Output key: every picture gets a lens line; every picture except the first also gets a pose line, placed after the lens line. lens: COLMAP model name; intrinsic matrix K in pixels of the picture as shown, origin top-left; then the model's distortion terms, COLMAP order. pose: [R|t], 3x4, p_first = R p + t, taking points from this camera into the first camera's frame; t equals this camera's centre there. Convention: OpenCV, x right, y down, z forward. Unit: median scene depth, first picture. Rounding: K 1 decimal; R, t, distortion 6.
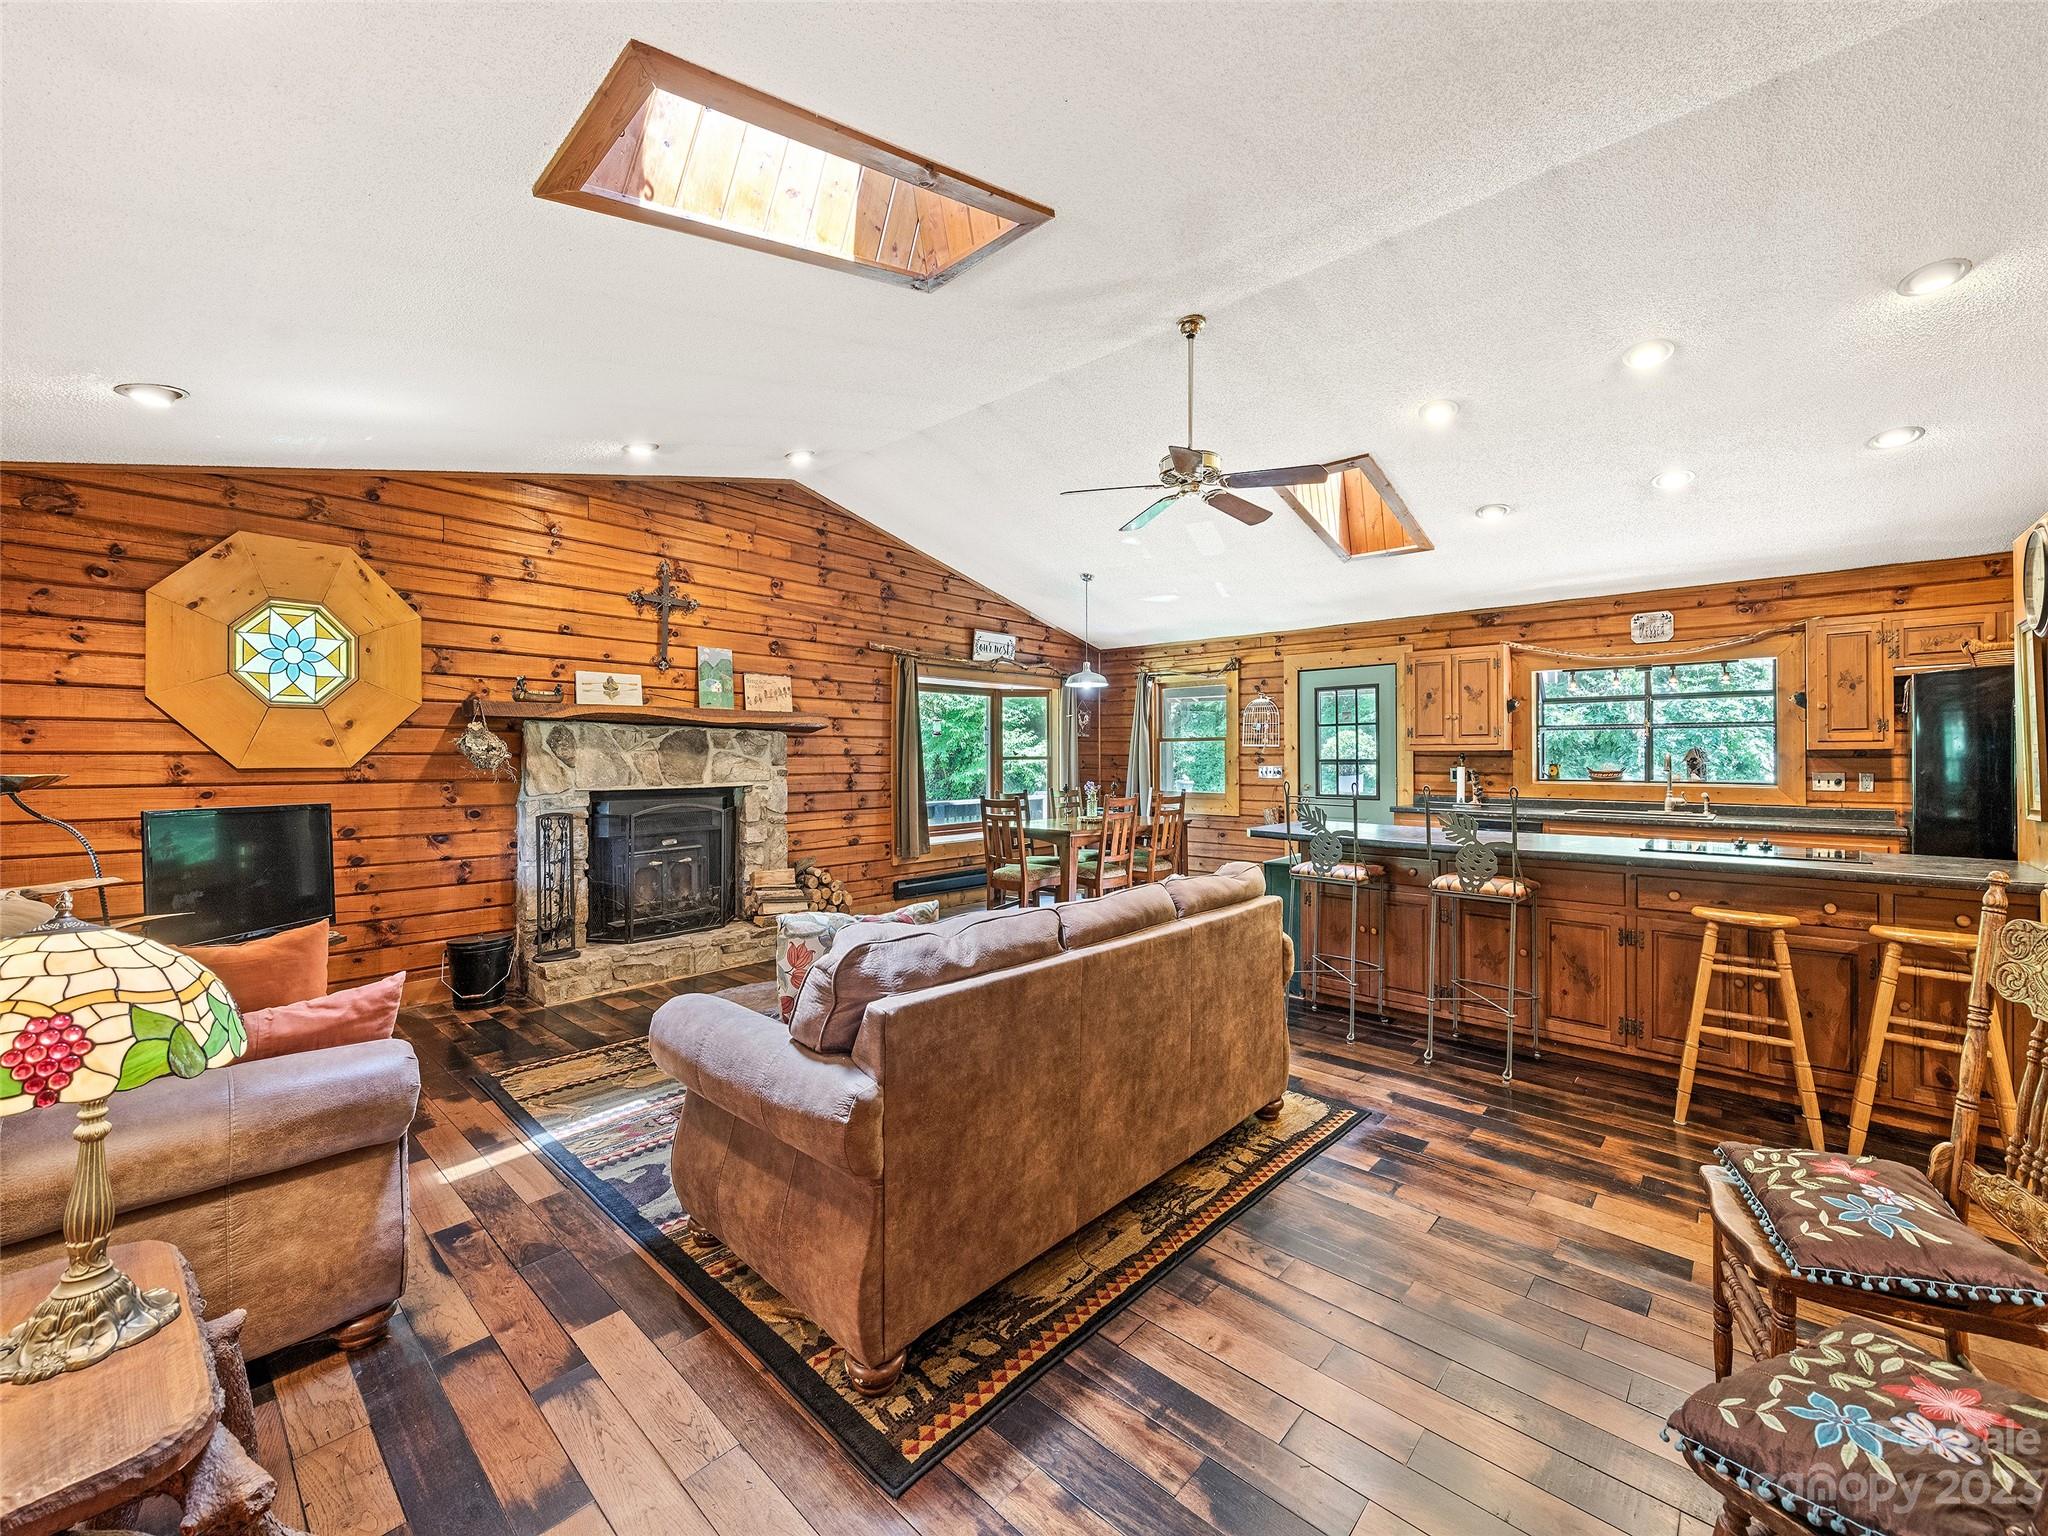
lens RADIAL K [[808.0, 0, 1035.2], [0, 808.0, 754.5], [0, 0, 1]] dist [0.010672, -0.000190]
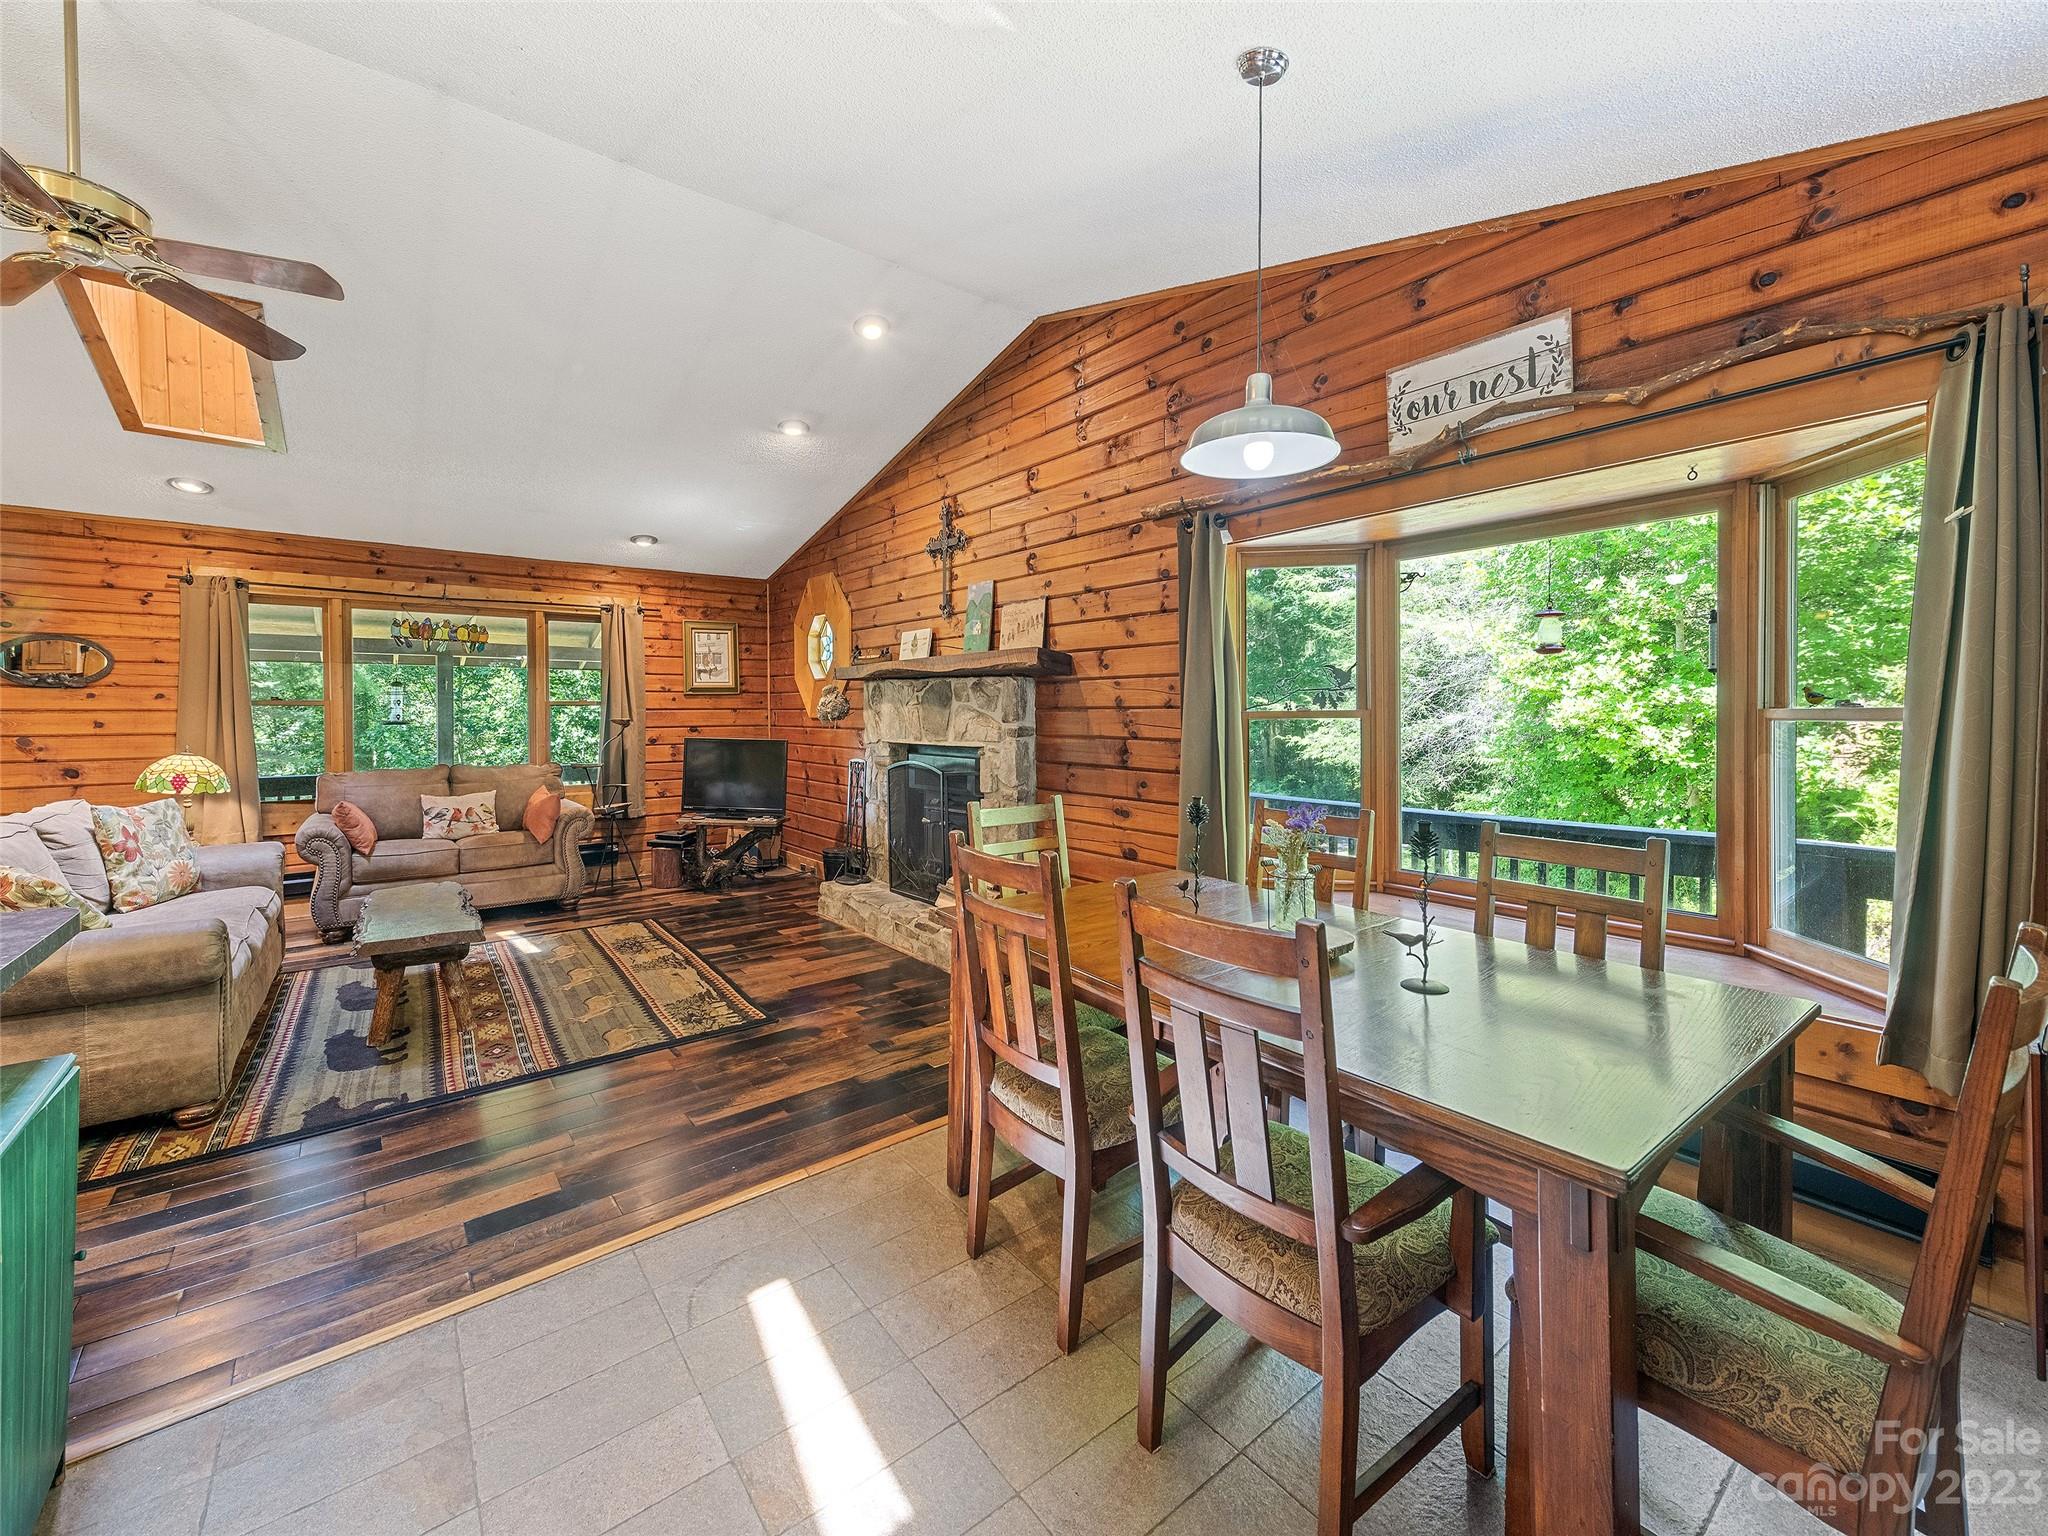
lens RADIAL K [[818.8, 0, 1014.5], [0, 818.8, 721.6], [0, 0, 1]] dist [0.012737, -0.005185]
pose [[-0.173174, 0.013348, -0.984801, 0.403141], [0.004569, 0.999908, 0.012749, 0.003128], [0.984881, -0.002292, -0.173220, 1.077336]]
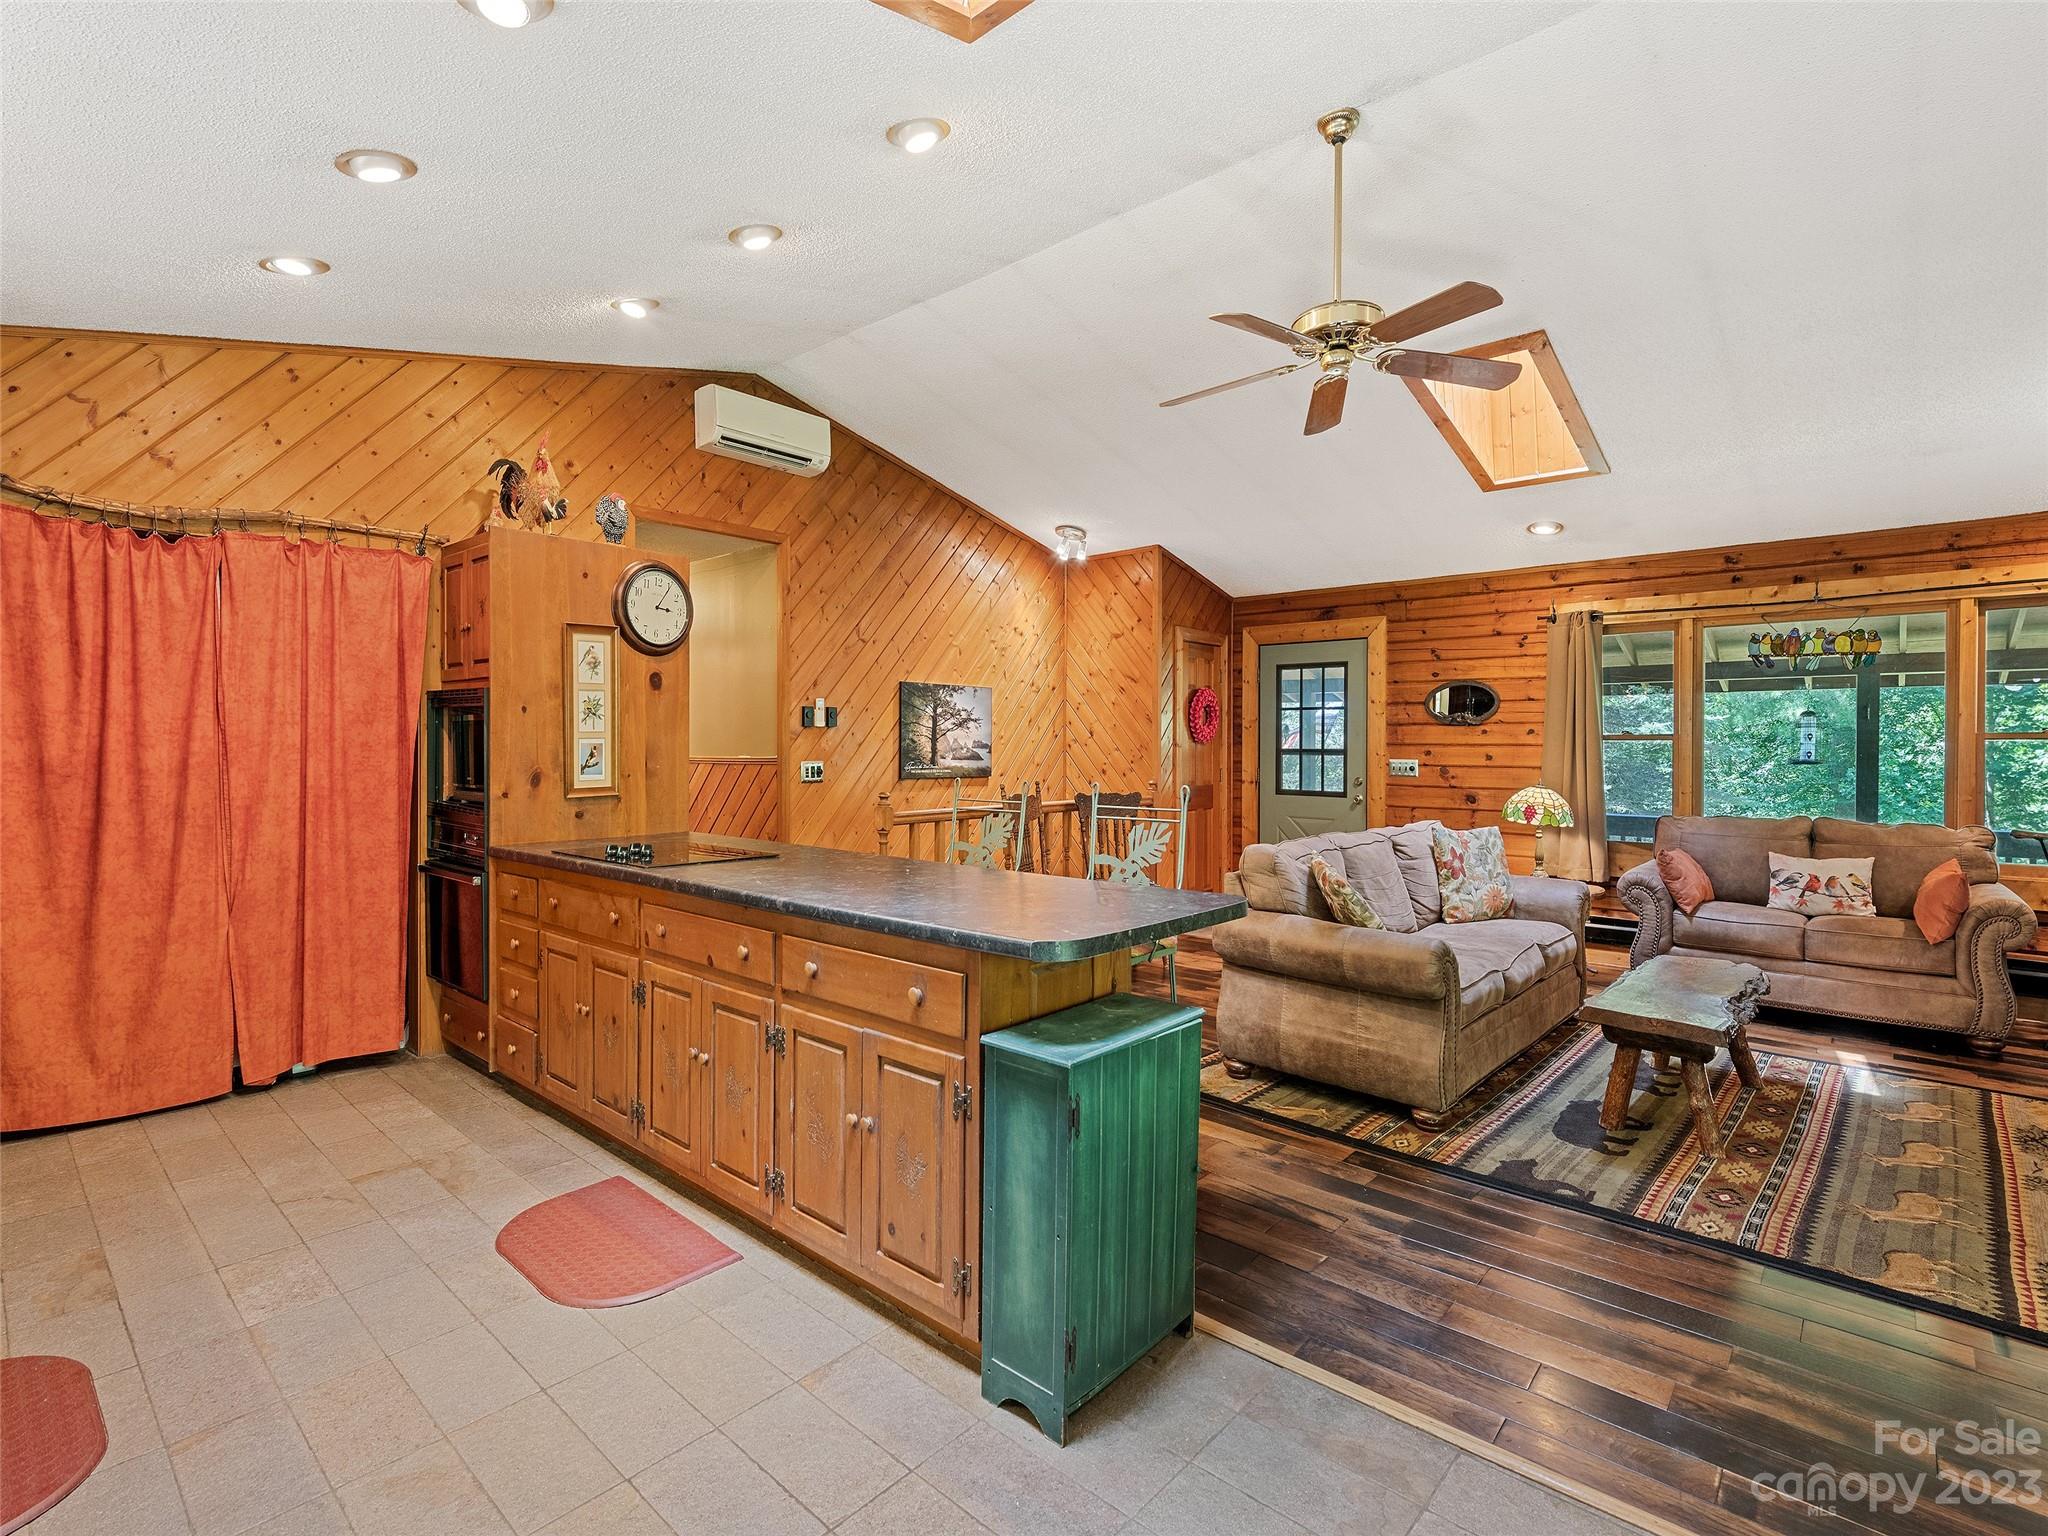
lens RADIAL K [[964.1, 0, 1014.6], [0, 964.1, 750.4], [0, 0, 1]] dist [0.000085, -0.001841]
pose [[-0.999960, -0.005457, 0.007065, 0.283347], [-0.005444, 0.999983, 0.001883, 0.005333], [-0.007075, 0.001845, -0.999973, 1.123830]]
